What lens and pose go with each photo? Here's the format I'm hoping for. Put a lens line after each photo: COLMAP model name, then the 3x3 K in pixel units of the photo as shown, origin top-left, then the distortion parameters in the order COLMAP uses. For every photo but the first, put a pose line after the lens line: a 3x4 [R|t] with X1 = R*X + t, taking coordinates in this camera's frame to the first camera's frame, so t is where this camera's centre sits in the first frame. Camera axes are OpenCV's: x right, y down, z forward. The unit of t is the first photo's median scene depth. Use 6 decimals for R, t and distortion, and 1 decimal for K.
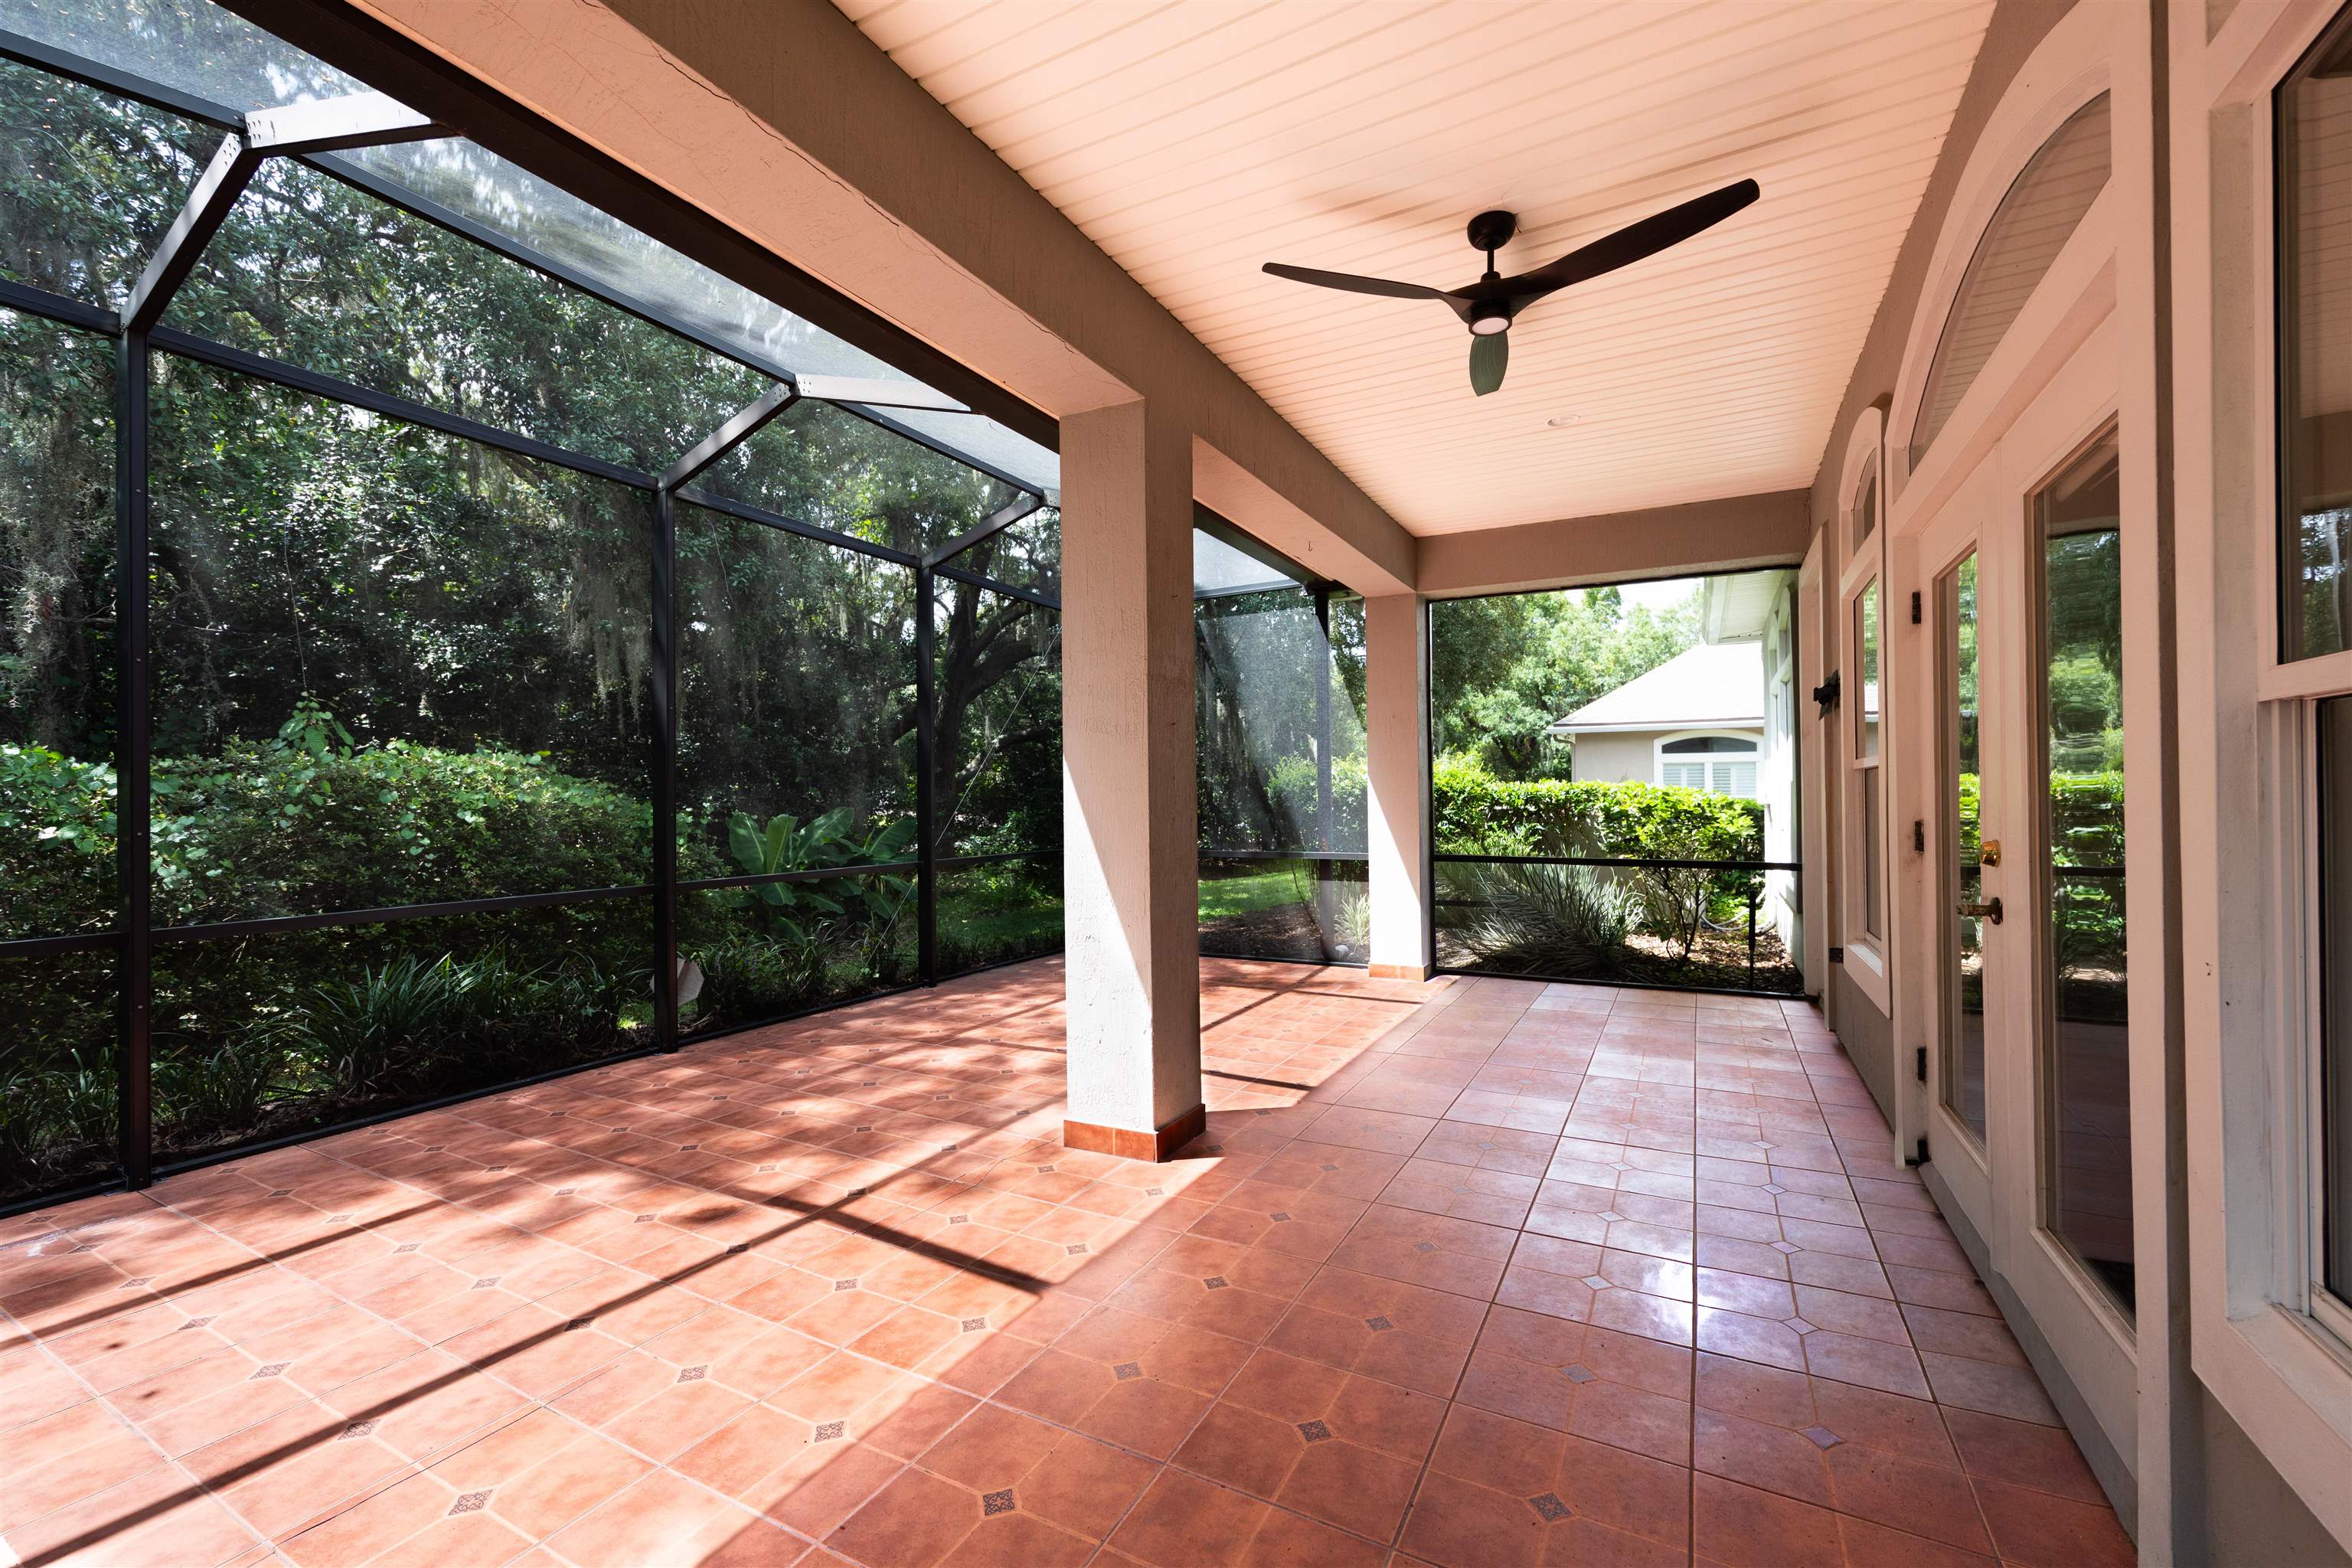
lens RADIAL K [[975.1, 0, 1165.6], [0, 975.1, 786.5], [0, 0, 1]] dist [-0.001898, -0.000176]
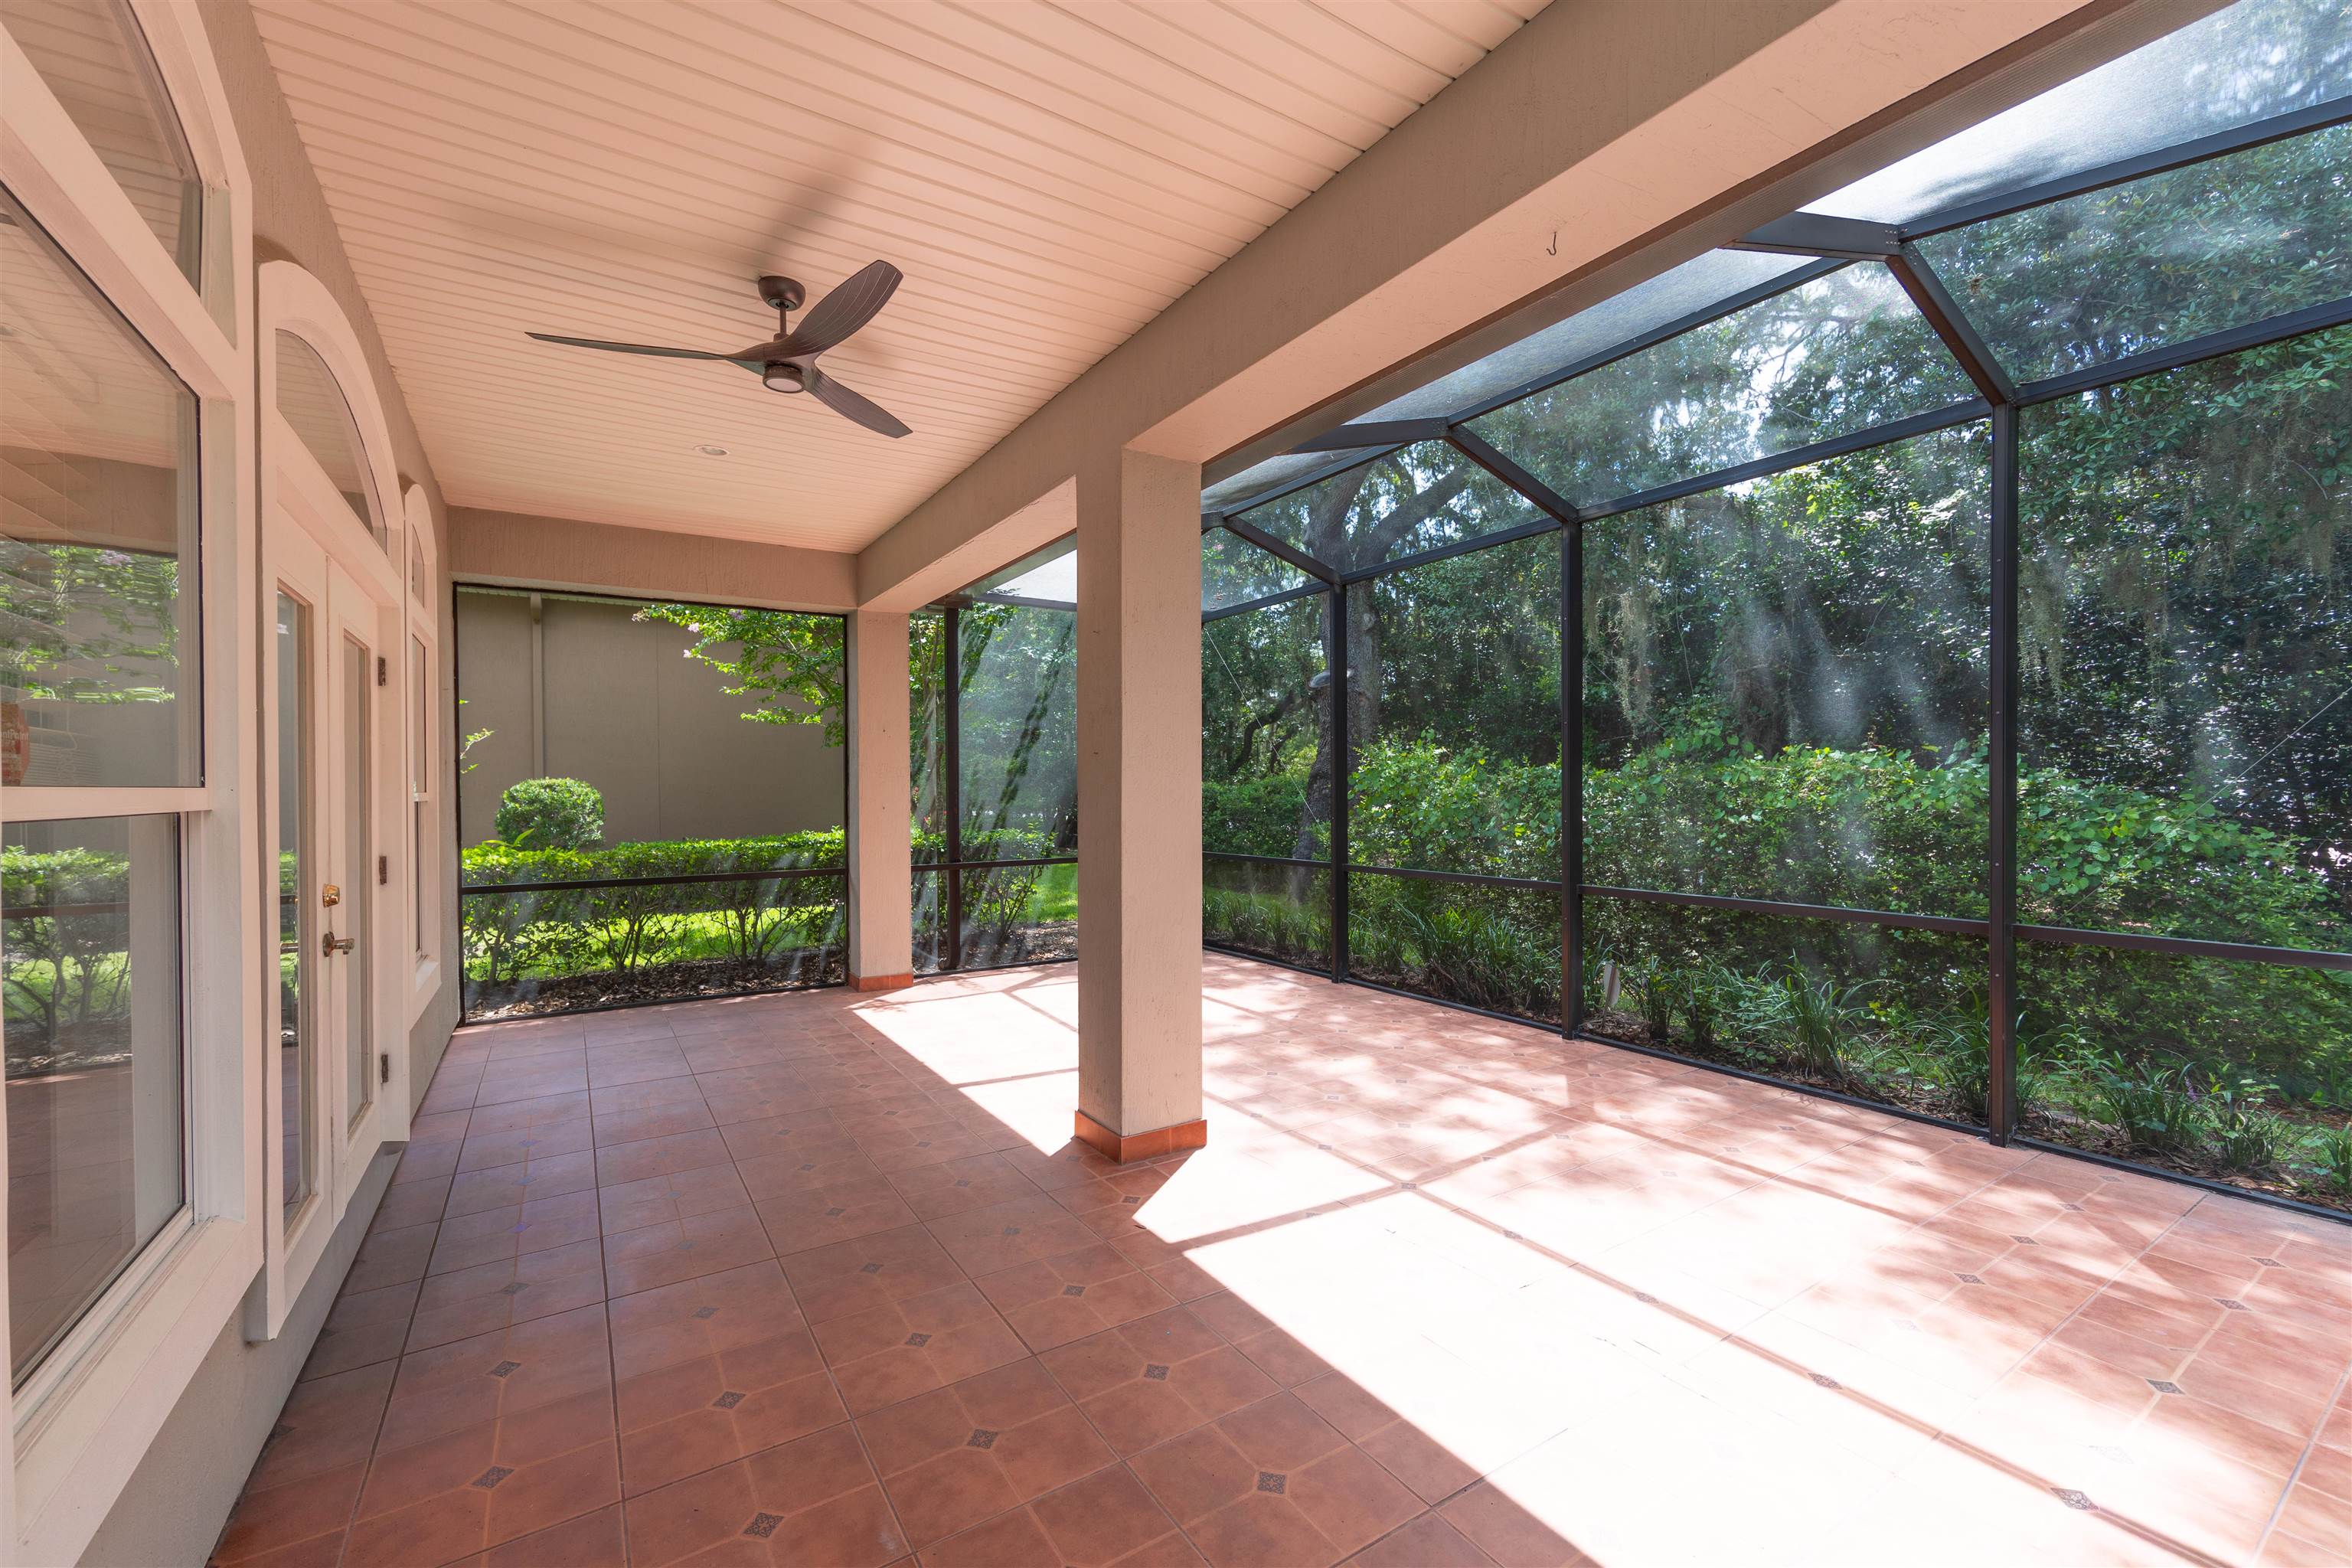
lens RADIAL K [[975.1, 0, 1162.2], [0, 975.1, 791.2], [0, 0, 1]] dist [-0.001898, -0.000176]
pose [[-0.480330, 0.007822, -0.877053, 0.708370], [0.009384, 0.999949, 0.003778, -0.004460], [0.877037, -0.006415, -0.480379, 1.265301]]
